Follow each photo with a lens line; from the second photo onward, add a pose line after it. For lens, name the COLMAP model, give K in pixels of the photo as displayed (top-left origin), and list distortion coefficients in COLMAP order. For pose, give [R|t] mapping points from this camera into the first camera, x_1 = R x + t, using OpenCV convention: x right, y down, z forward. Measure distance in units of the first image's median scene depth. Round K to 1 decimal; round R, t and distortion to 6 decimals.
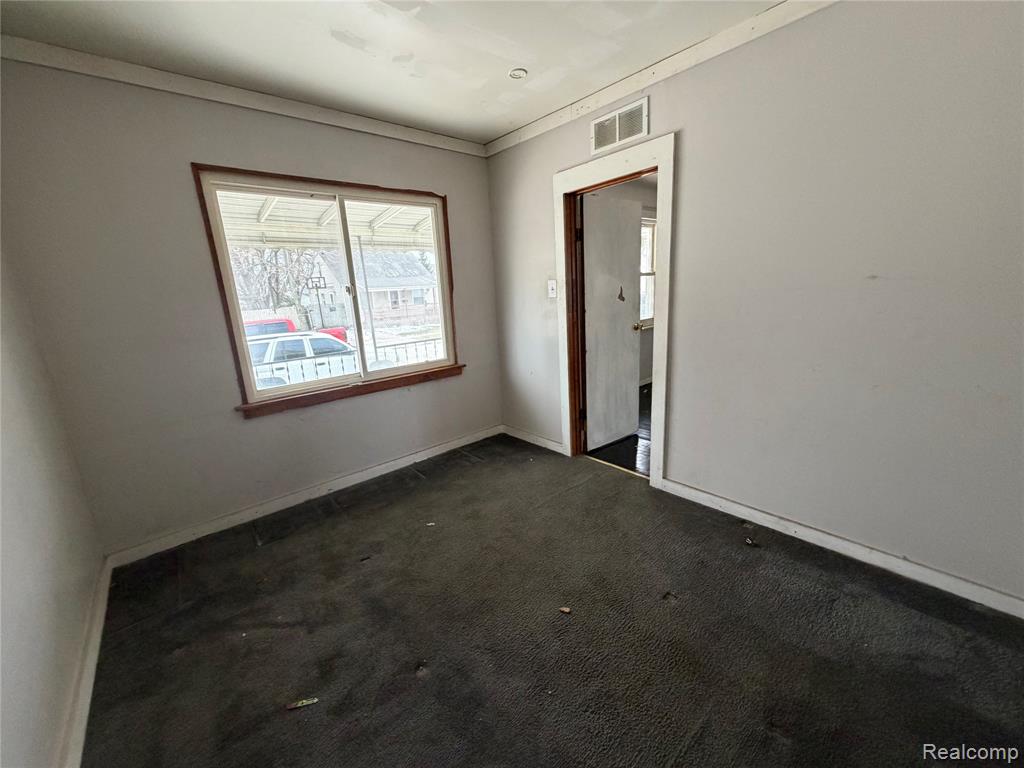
lens RADIAL K [[404.3, 0, 509.2], [0, 404.3, 385.5], [0, 0, 1]] dist [-0.001930, 0.000122]
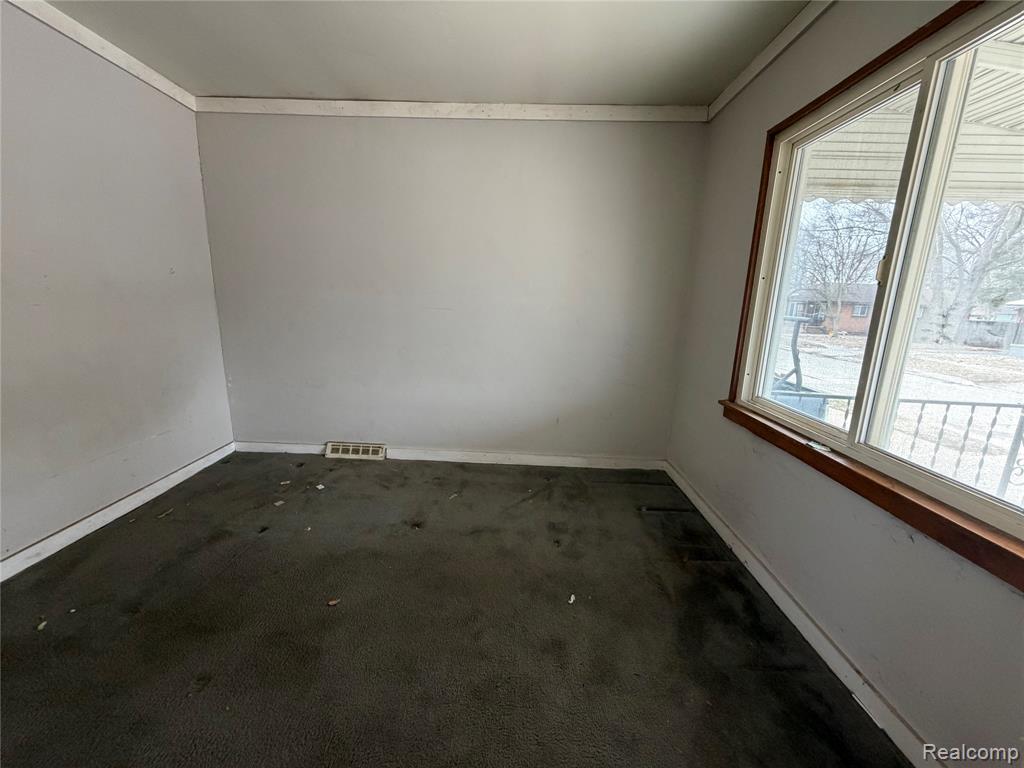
lens RADIAL K [[404.3, 0, 509.2], [0, 404.3, 385.5], [0, 0, 1]] dist [-0.001930, 0.000122]
pose [[-0.678507, 0.192755, -0.708854, 0.314571], [-0.160457, 0.902770, 0.399073, -0.267723], [0.716856, 0.384514, -0.581607, 1.171521]]
